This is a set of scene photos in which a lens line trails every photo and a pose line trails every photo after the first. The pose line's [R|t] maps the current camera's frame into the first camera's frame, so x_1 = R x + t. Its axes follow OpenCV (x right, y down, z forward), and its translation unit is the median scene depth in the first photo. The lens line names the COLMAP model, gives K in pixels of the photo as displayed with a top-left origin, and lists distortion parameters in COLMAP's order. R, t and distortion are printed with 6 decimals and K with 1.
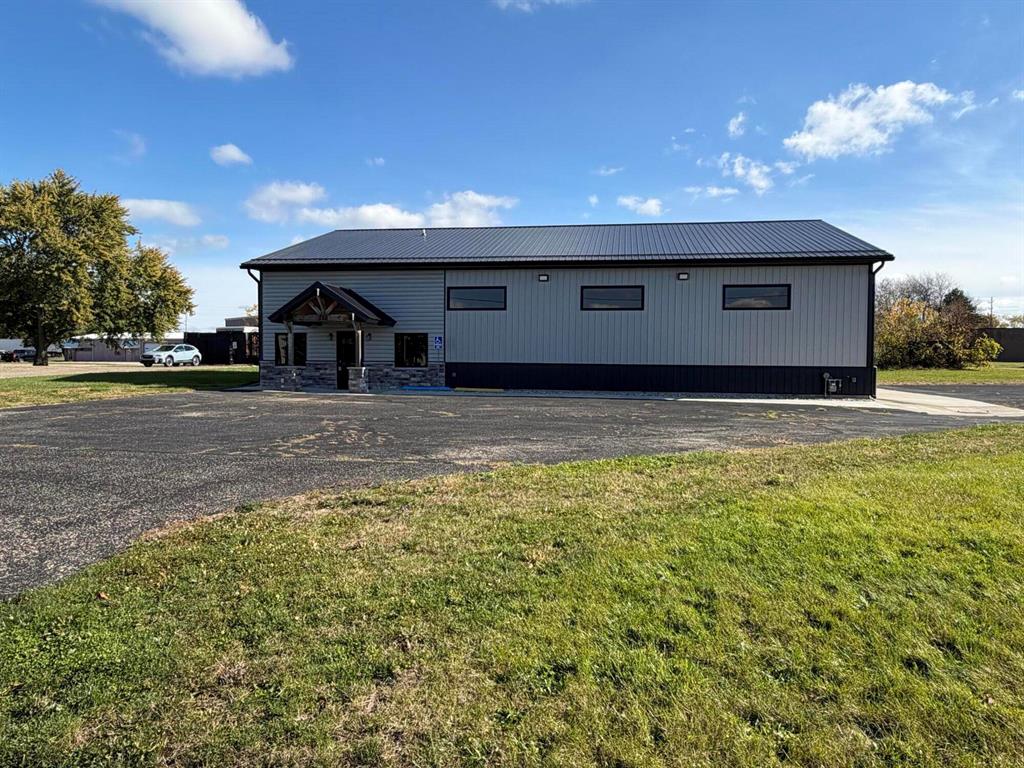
lens RADIAL K [[661.2, 0, 512.0], [0, 661.2, 384.0], [0, 0, 1]] dist [0.008059, 0.000864]
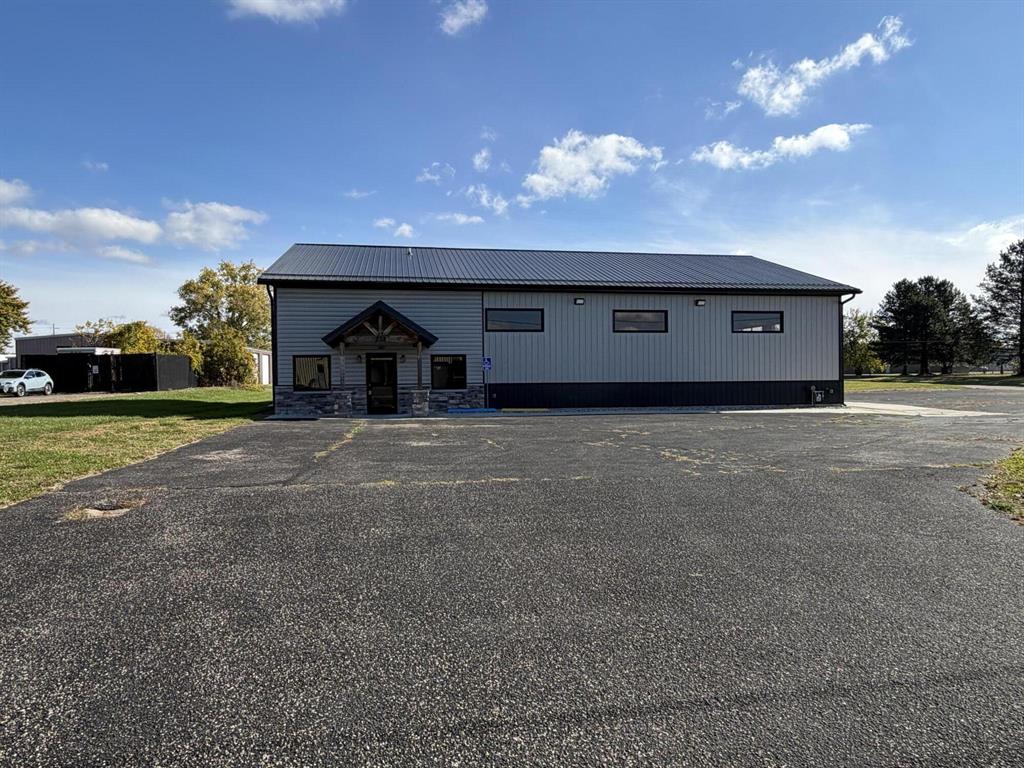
lens RADIAL K [[647.3, 0, 512.0], [0, 647.3, 384.0], [0, 0, 1]] dist [0.033523, 0.000575]
pose [[0.942701, -0.020402, 0.333013, -0.387492], [0.030167, 0.999252, -0.024177, -0.007395], [-0.332271, 0.032838, 0.942612, 0.066594]]
